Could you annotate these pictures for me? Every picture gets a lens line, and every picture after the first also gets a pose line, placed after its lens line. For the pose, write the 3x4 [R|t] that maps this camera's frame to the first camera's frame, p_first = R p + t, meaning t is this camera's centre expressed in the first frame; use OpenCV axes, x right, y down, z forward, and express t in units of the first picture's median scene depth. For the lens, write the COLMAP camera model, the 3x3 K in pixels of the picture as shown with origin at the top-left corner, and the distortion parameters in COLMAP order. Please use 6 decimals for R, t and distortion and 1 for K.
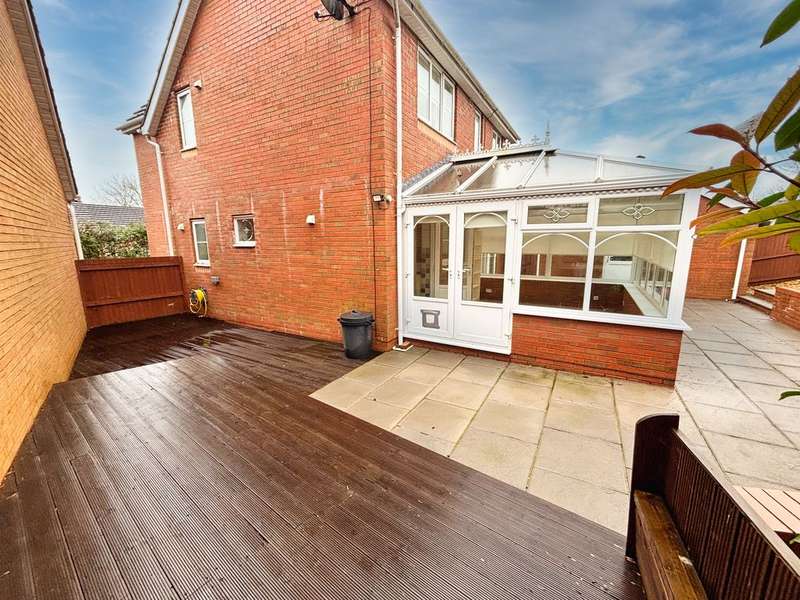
lens RADIAL K [[322.7, 0, 399.2], [0, 322.7, 299.2], [0, 0, 1]] dist [0.003369, 0.000146]
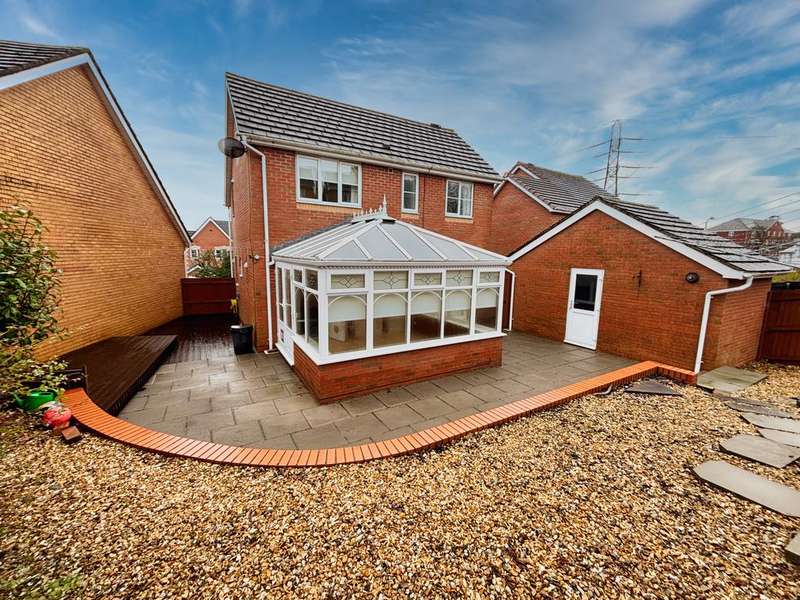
lens RADIAL K [[322.7, 0, 399.2], [0, 322.7, 299.2], [0, 0, 1]] dist [0.003369, 0.000146]
pose [[0.873224, 0.097074, -0.477554, 0.769659], [-0.119125, 0.992750, -0.016026, -0.089730], [0.472536, 0.070882, 0.878456, -0.035436]]
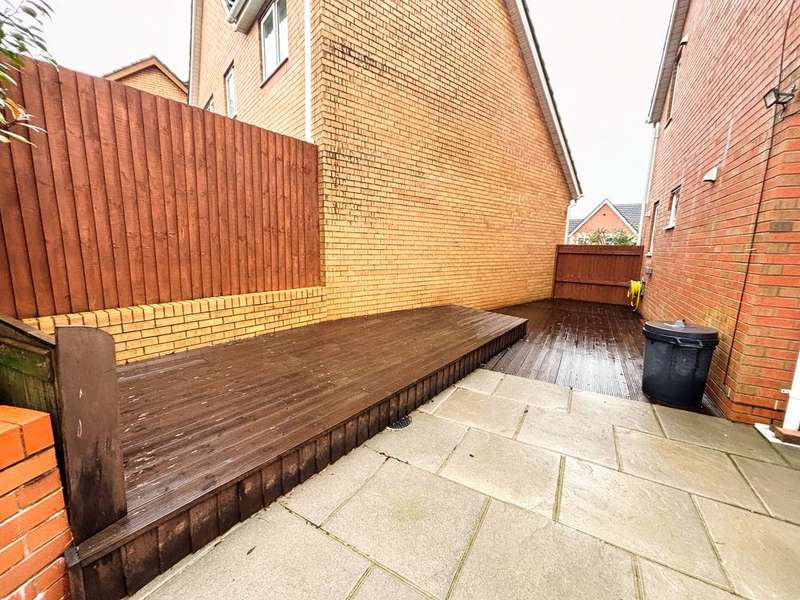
lens RADIAL K [[322.7, 0, 399.2], [0, 322.7, 299.2], [0, 0, 1]] dist [0.003369, 0.000146]
pose [[-0.008762, 0.169862, -0.985429, 0.255353], [-0.202810, 0.964684, 0.168089, 0.002611], [0.979179, 0.201327, 0.025997, 0.284324]]
